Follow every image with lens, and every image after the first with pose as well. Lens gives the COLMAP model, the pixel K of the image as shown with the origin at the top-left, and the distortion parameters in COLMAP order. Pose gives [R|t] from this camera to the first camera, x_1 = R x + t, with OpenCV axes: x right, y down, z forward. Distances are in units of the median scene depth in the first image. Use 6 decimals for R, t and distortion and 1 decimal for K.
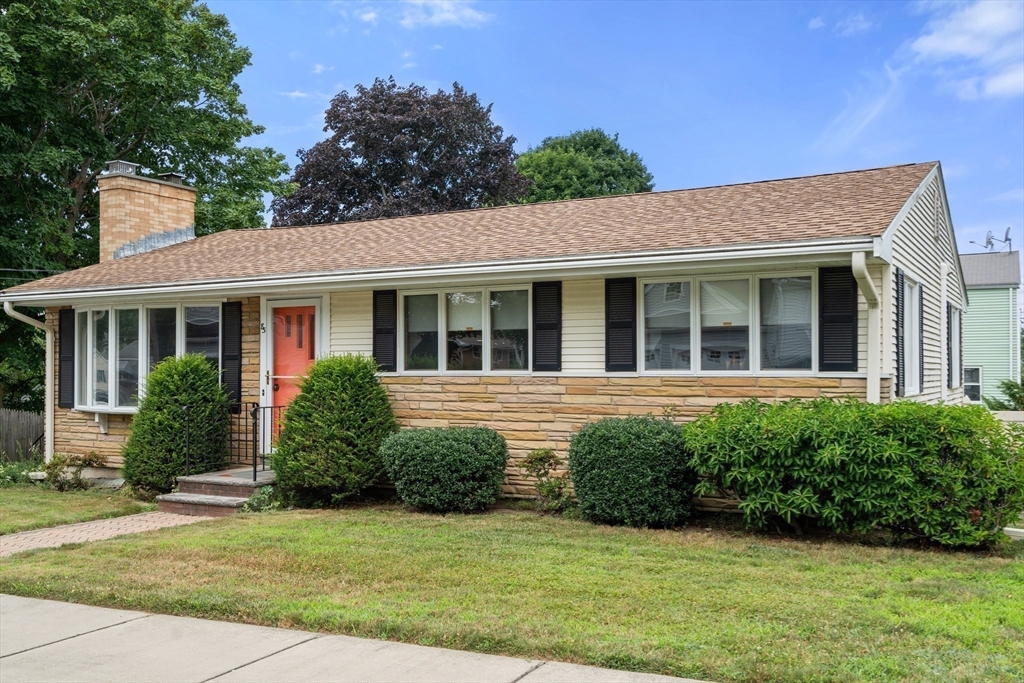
lens RADIAL K [[994.2, 0, 512.0], [0, 994.2, 341.5], [0, 0, 1]] dist [-0.017760, -0.008023]
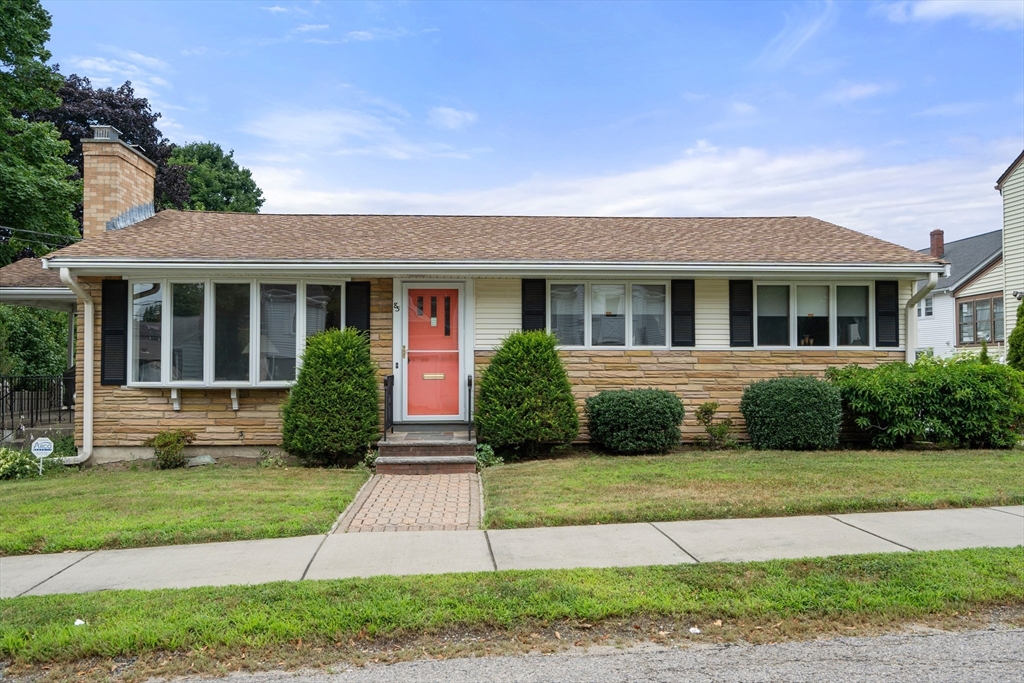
lens RADIAL K [[845.9, 0, 512.0], [0, 845.9, 341.5], [0, 0, 1]] dist [0.000776, -0.003317]
pose [[0.838903, 0.016736, 0.544024, -0.700604], [-0.015716, 0.999855, -0.006524, 0.030909], [-0.544054, -0.003077, 0.839045, 0.153186]]
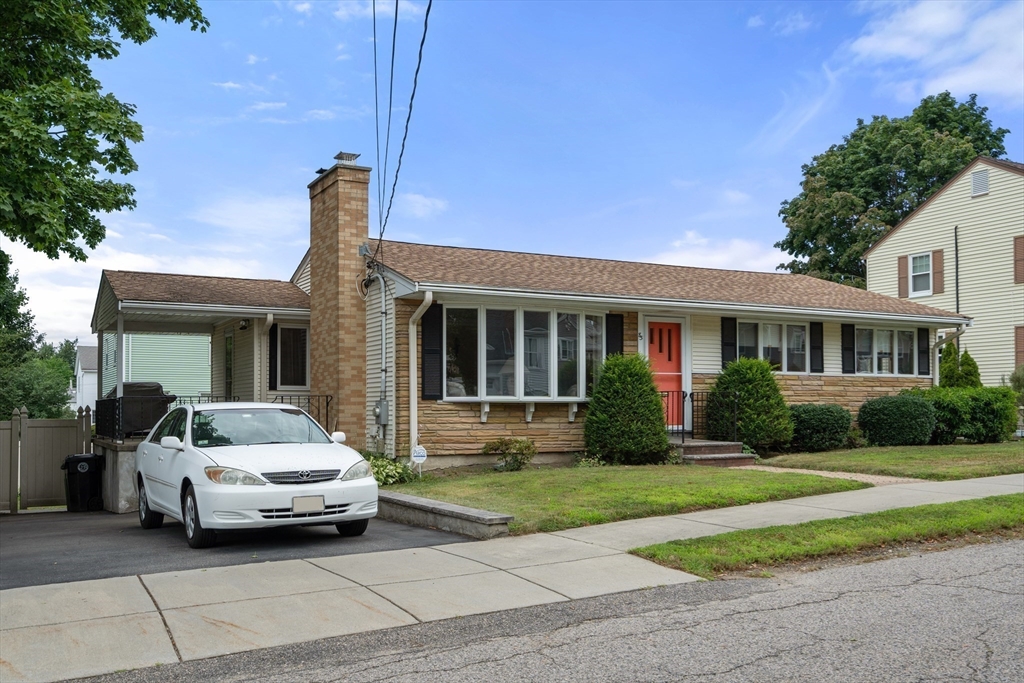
lens RADIAL K [[935.3, 0, 509.5], [0, 935.3, 397.8], [0, 0, 1]] dist [-0.002374, 0.002949]
pose [[0.540731, 0.009760, 0.841139, -1.500299], [-0.022380, 0.999746, 0.002787, 0.074245], [-0.840898, -0.020332, 0.540812, 0.502044]]
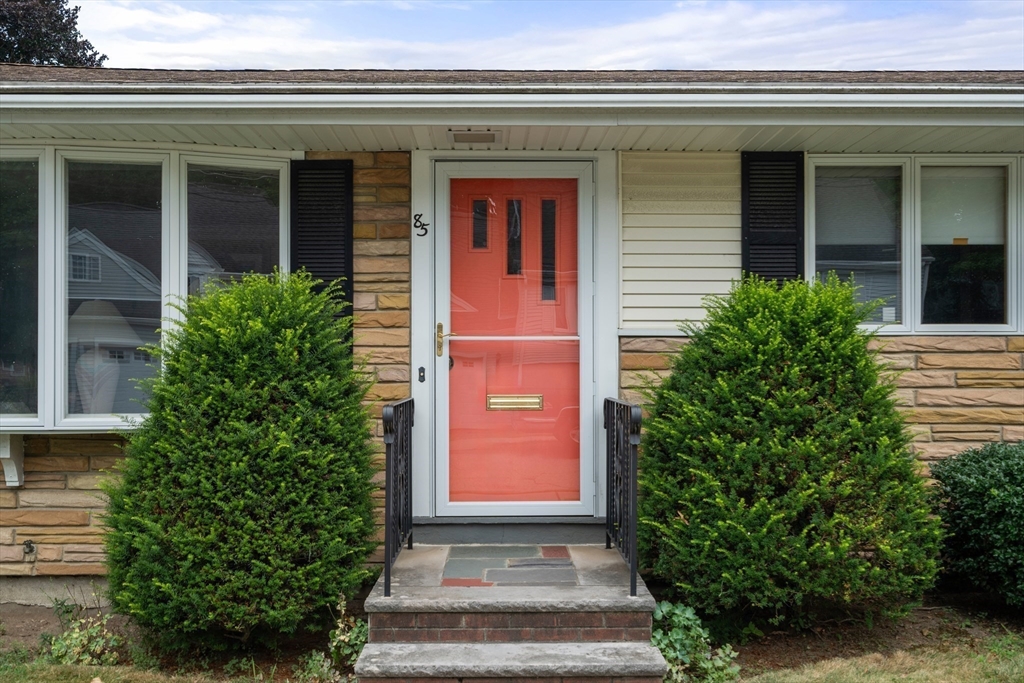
lens RADIAL K [[1025.0, 0, 507.7], [0, 1025.0, 364.3], [0, 0, 1]] dist [0.004761, 0.005311]
pose [[0.866761, 0.006015, 0.498687, -0.471245], [-0.014830, 0.999796, 0.013718, 0.043119], [-0.498503, -0.019286, 0.866674, 0.637622]]
